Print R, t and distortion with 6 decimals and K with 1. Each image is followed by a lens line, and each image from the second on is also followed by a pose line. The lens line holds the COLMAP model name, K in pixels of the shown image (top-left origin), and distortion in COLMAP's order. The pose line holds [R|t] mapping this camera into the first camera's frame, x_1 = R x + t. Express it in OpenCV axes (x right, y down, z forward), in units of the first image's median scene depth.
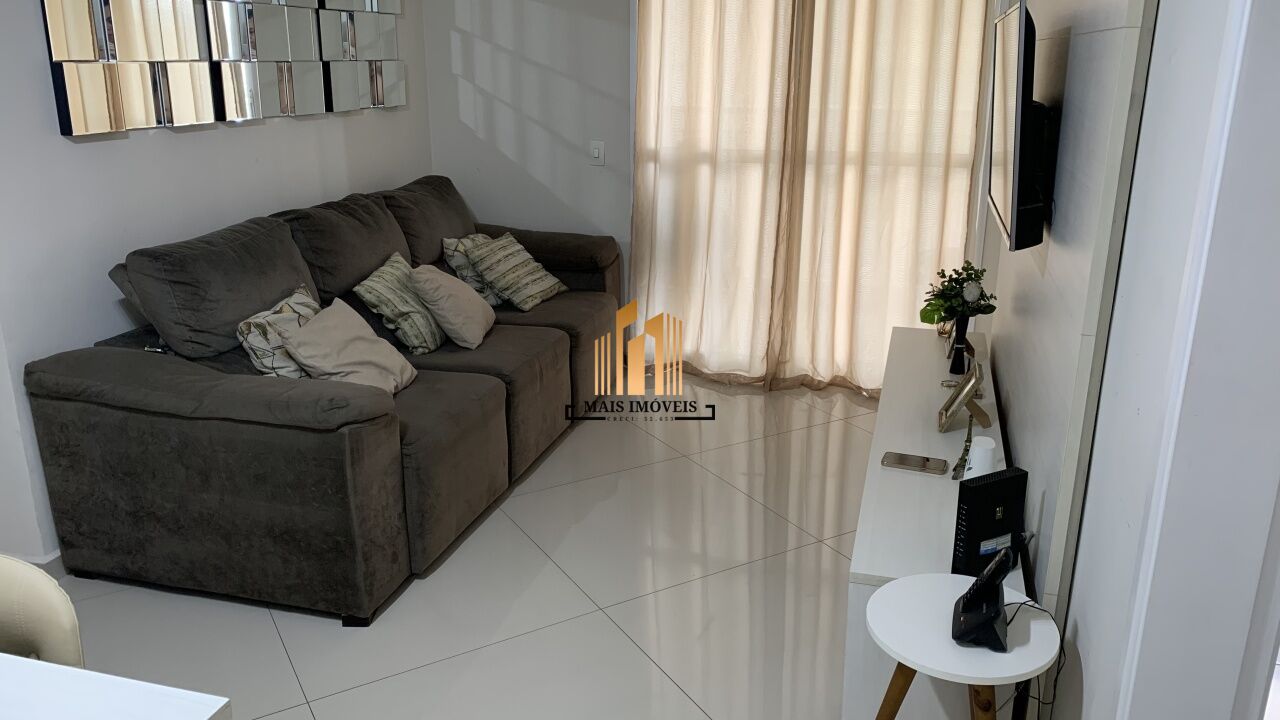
lens RADIAL K [[987.3, 0, 637.2], [0, 987.3, 354.9], [0, 0, 1]] dist [0.058540, -0.084479]
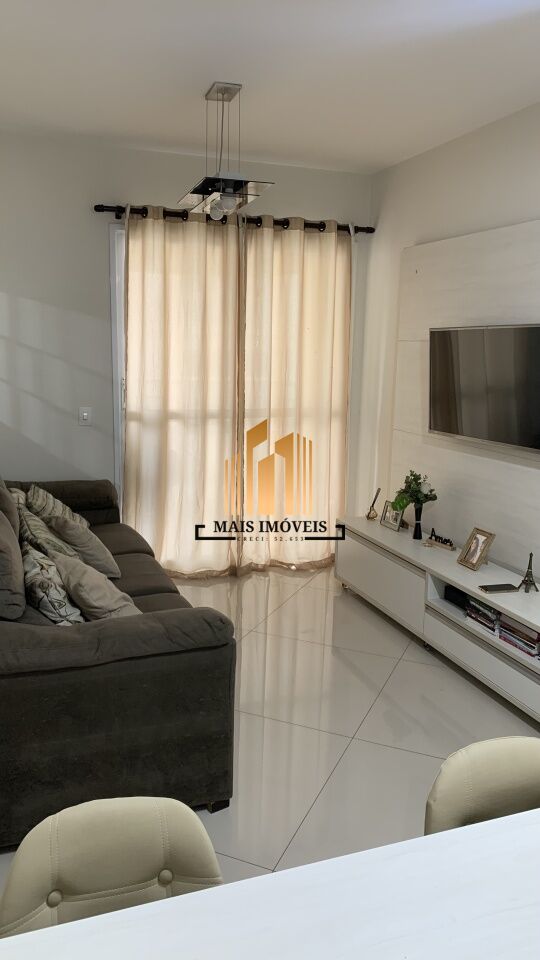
lens RADIAL K [[740.5, 0, 263.4], [0, 740.5, 481.2], [0, 0, 1]] dist [0.058540, -0.084479]
pose [[0.805378, -0.095496, 0.585019, -0.438549], [0.153370, 0.986901, -0.050041, -0.040255], [-0.572577, 0.130026, 0.809475, 0.111347]]
